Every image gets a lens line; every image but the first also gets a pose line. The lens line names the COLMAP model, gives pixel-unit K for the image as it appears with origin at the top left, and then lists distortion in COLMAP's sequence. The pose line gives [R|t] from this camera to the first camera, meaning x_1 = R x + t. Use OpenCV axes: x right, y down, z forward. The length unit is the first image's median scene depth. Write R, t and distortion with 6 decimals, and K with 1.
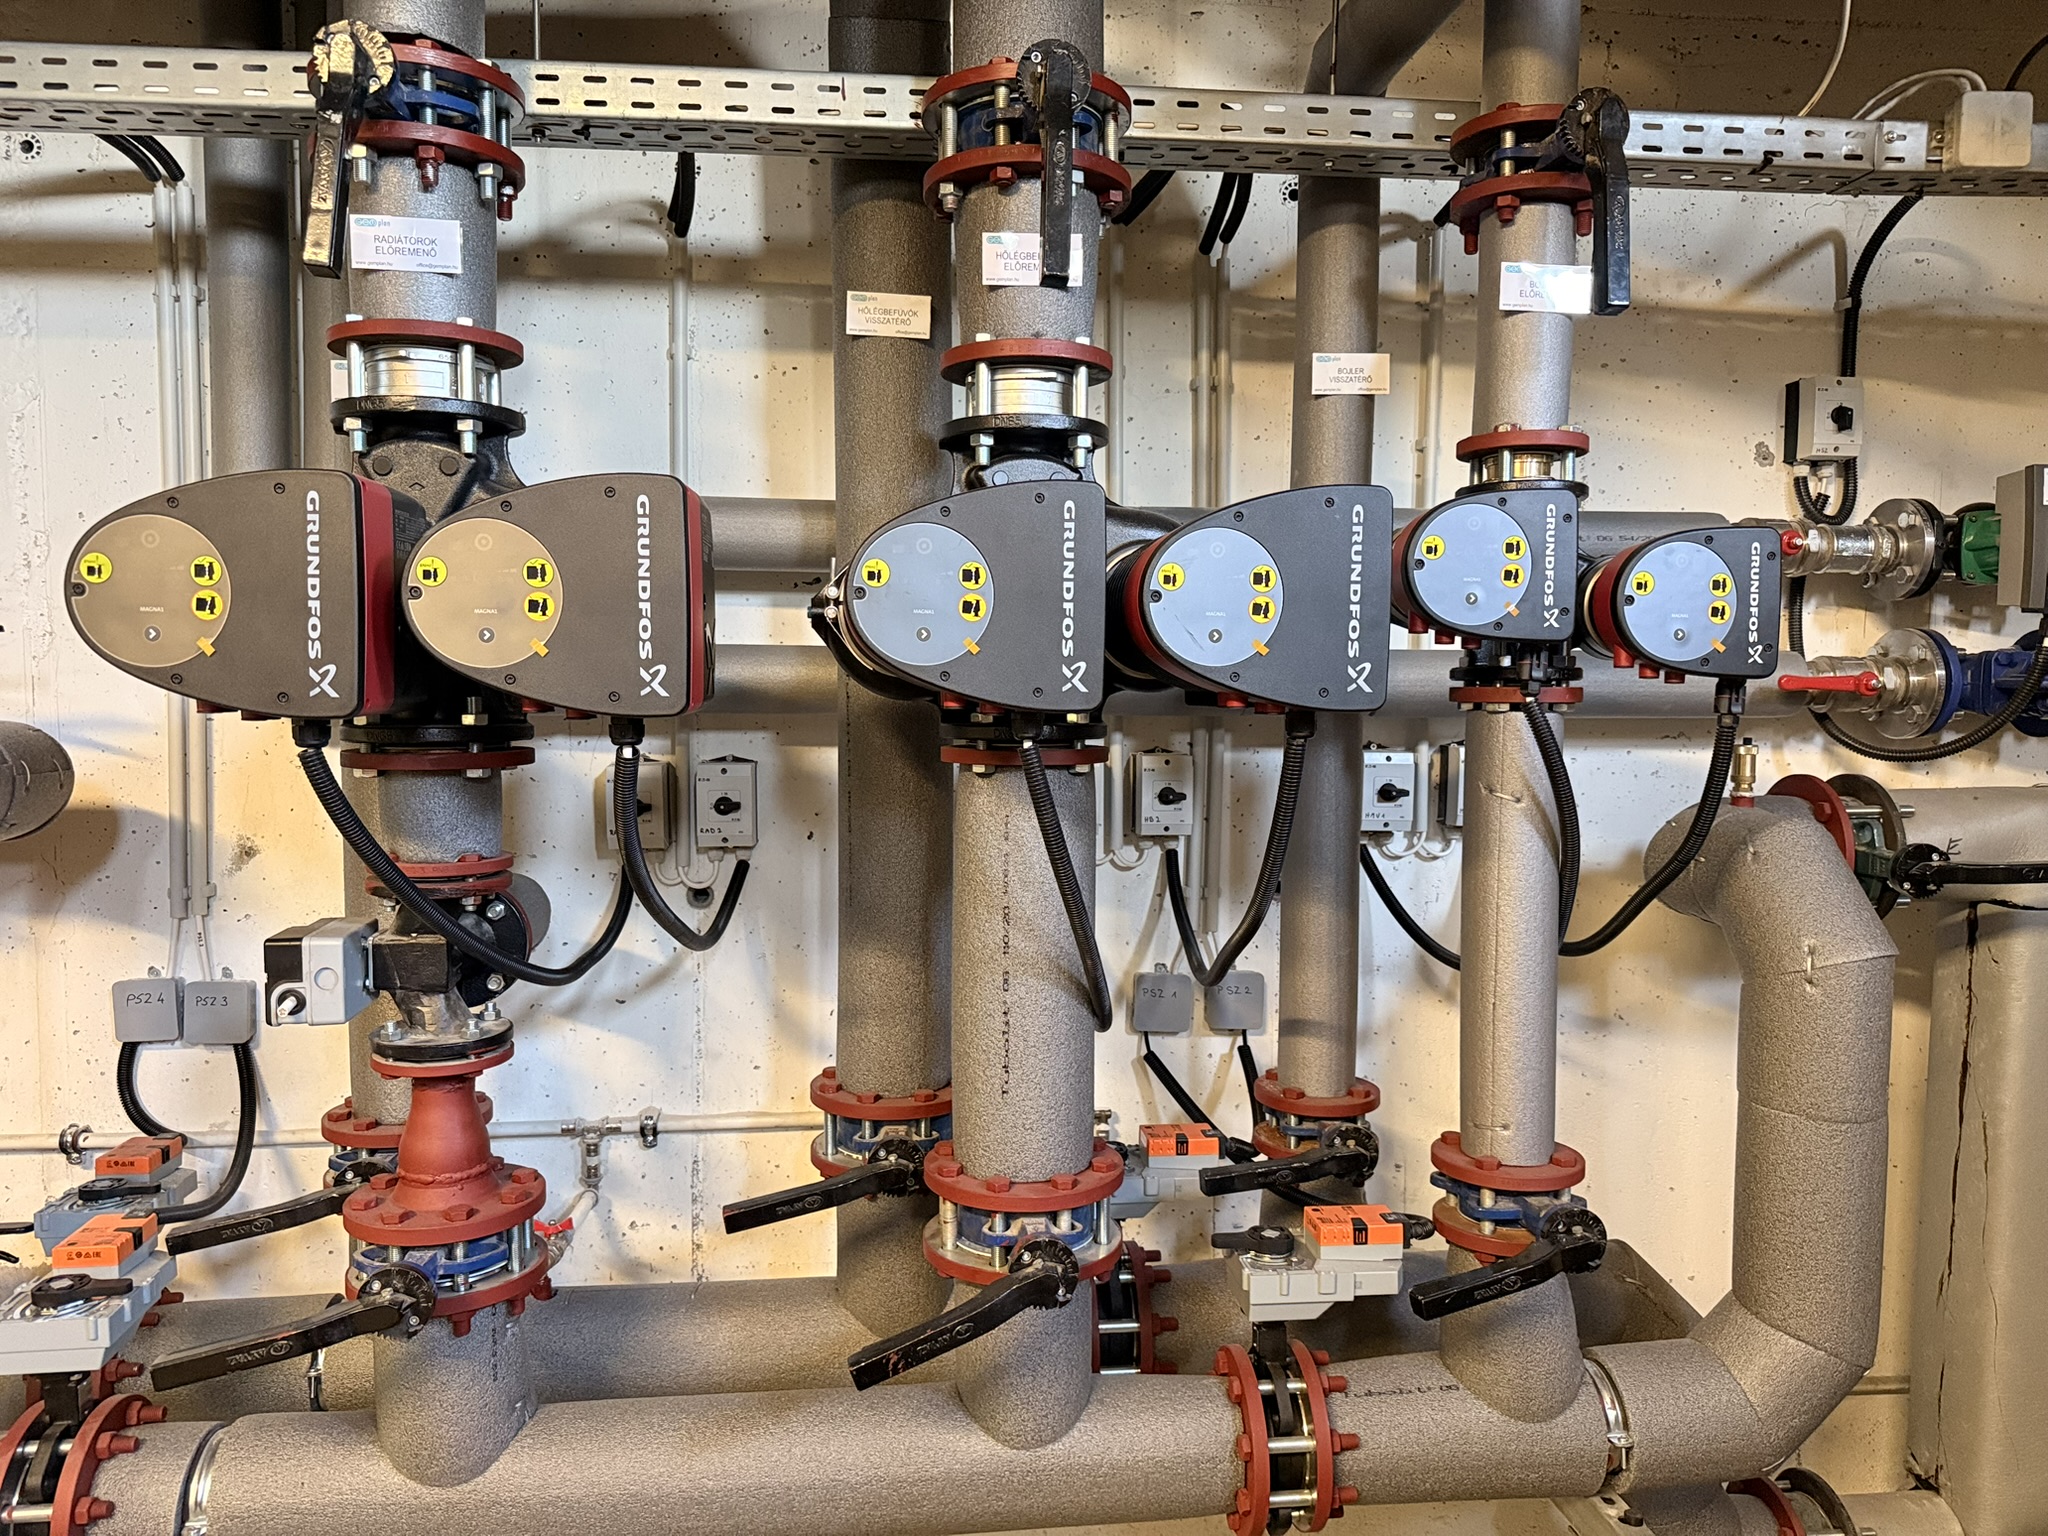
lens RADIAL K [[1442.2, 0, 1024.0], [0, 1442.2, 768.0], [0, 0, 1]] dist [0.061114, -0.075445]
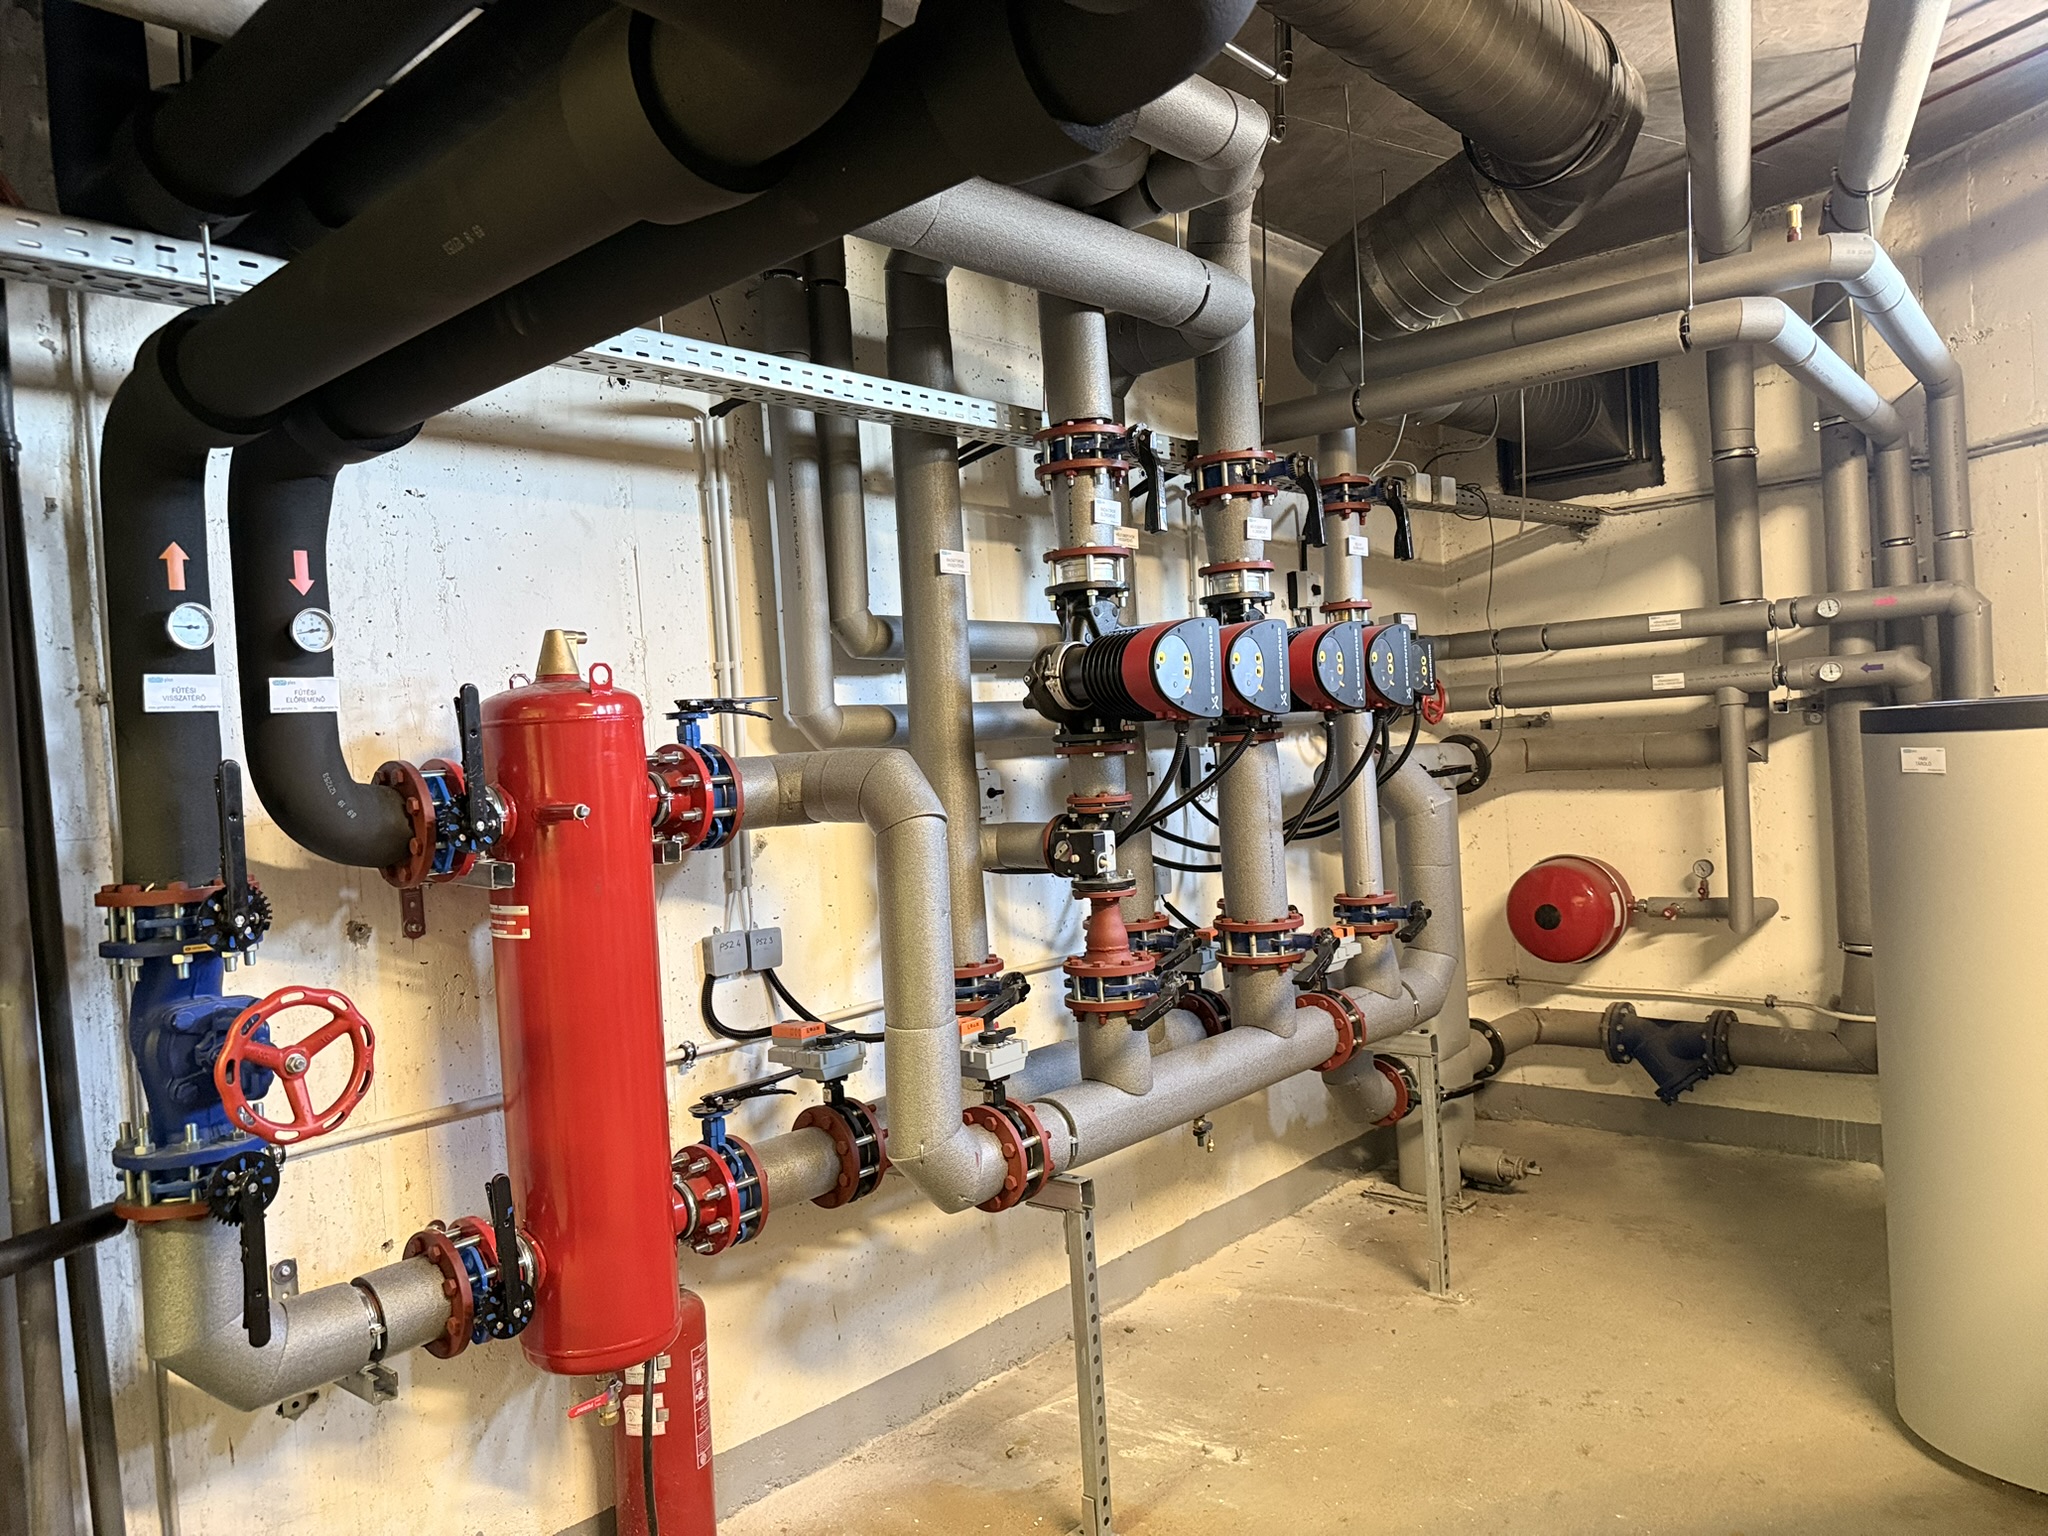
lens RADIAL K [[1434.0, 0, 1039.7], [0, 1434.0, 777.6], [0, 0, 1]] dist [0.135545, -0.249002]
pose [[0.727954, -0.064199, 0.682614, -1.355372], [0.106551, 0.994103, -0.020134, 0.048359], [-0.677296, 0.087389, 0.730502, -0.325514]]
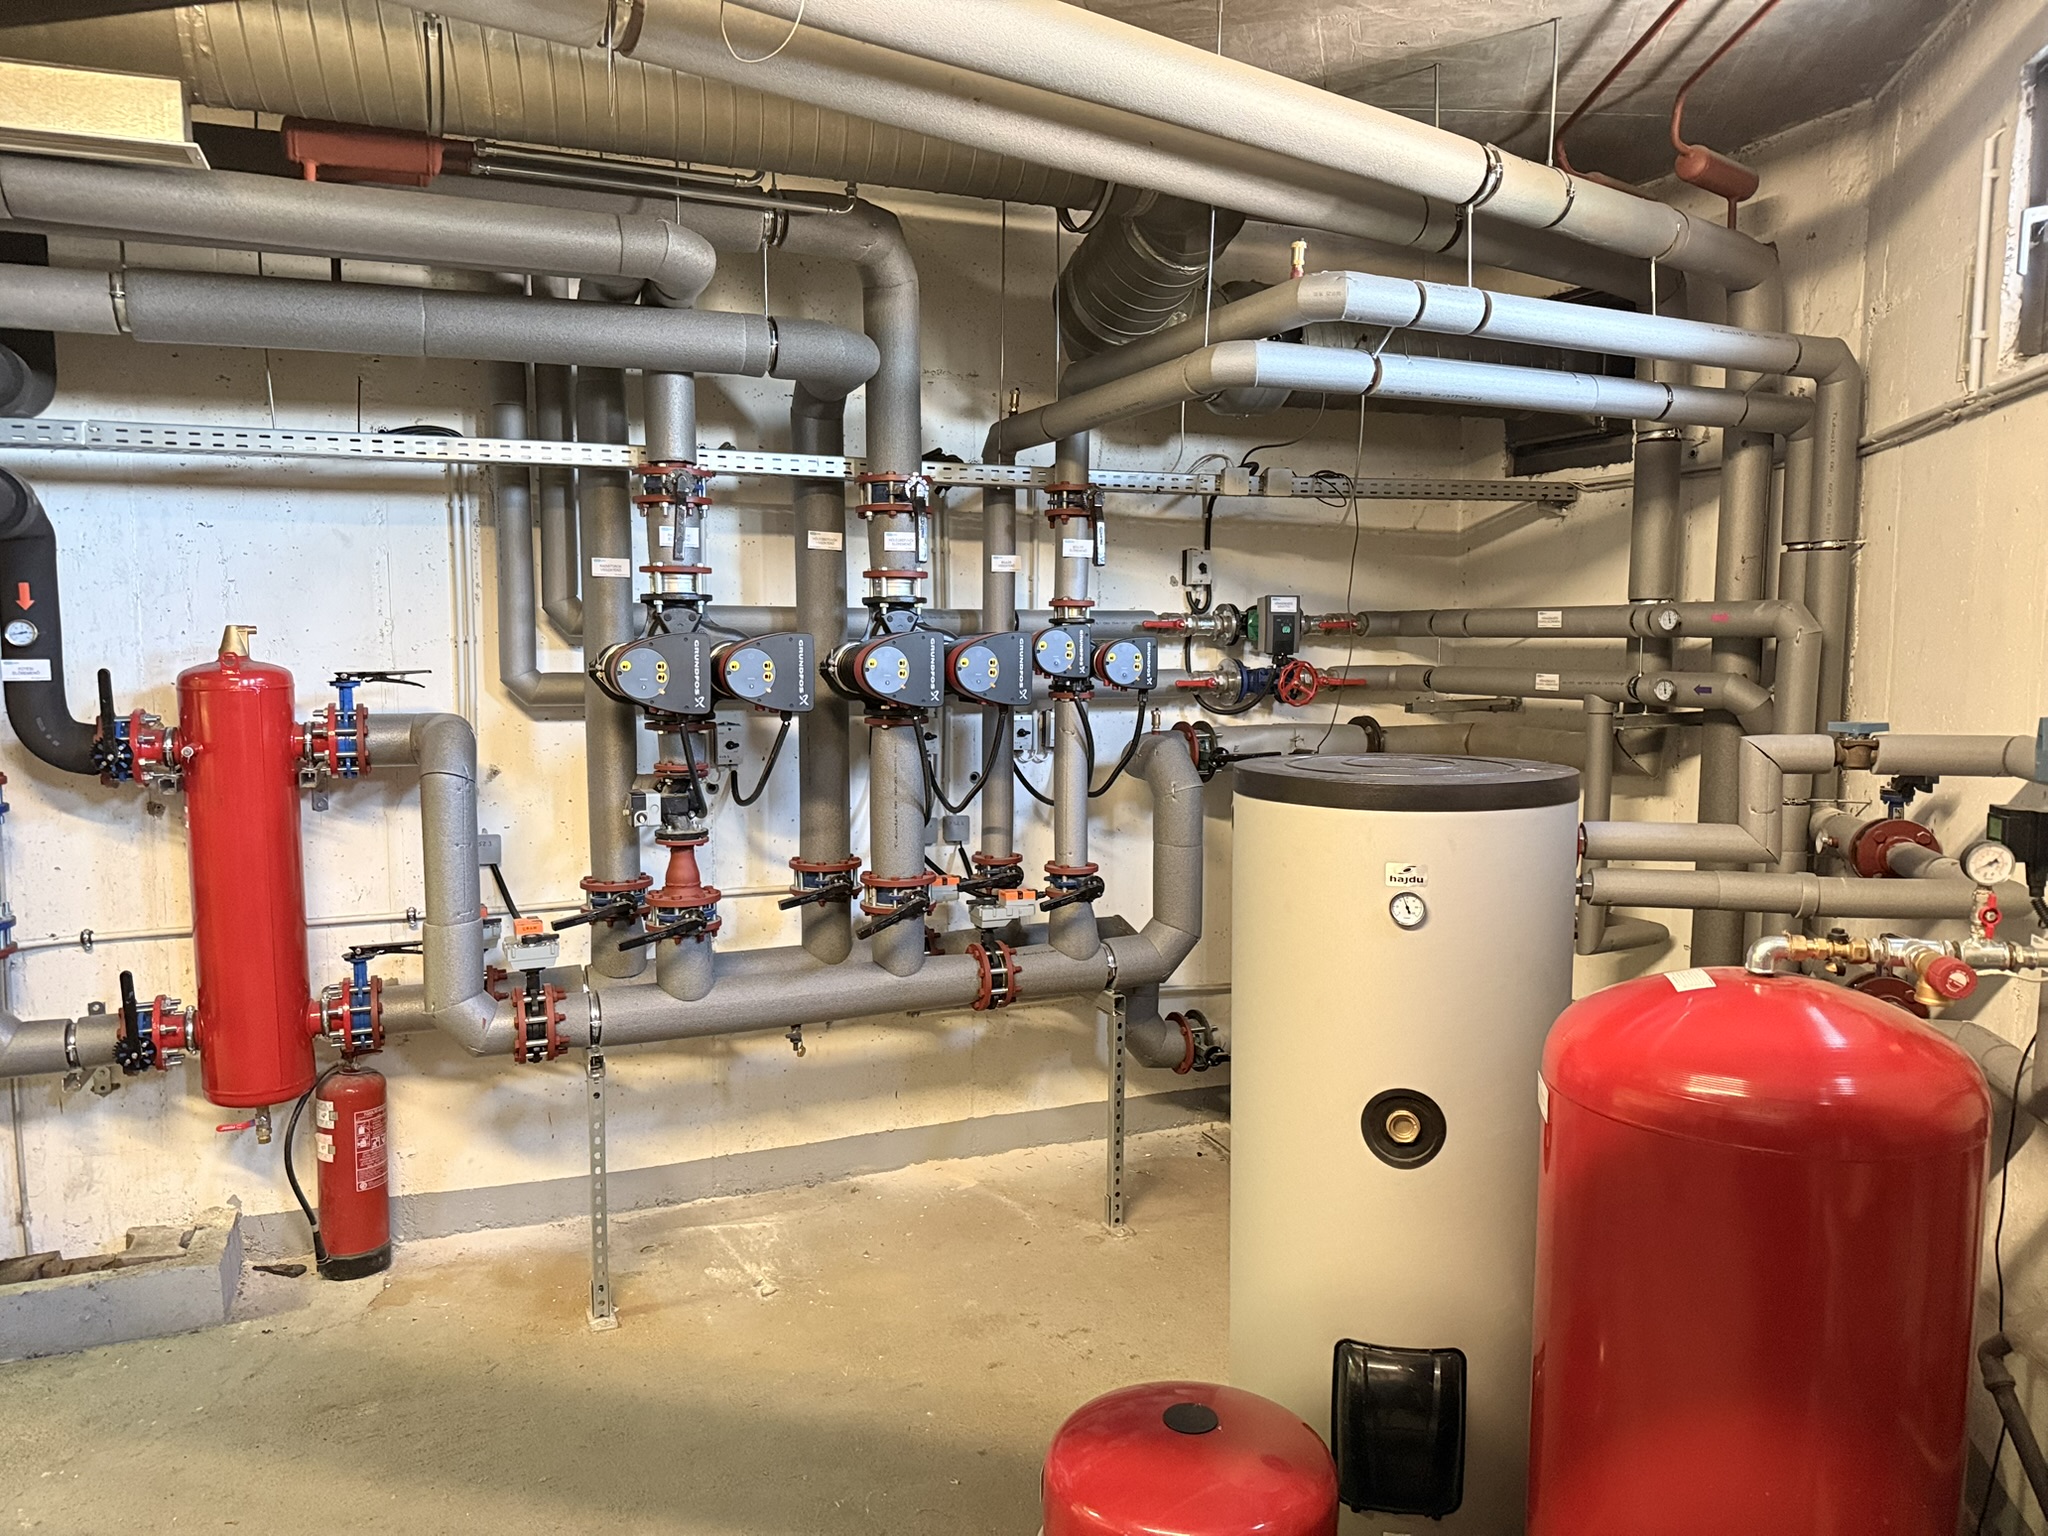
lens RADIAL K [[1434.0, 0, 1039.7], [0, 1434.0, 777.6], [0, 0, 1]] dist [0.135545, -0.249002]
pose [[0.957205, -0.031243, 0.287719, -0.386210], [0.019211, 0.998822, 0.044549, -0.013014], [-0.288772, -0.037115, 0.956678, -1.213306]]
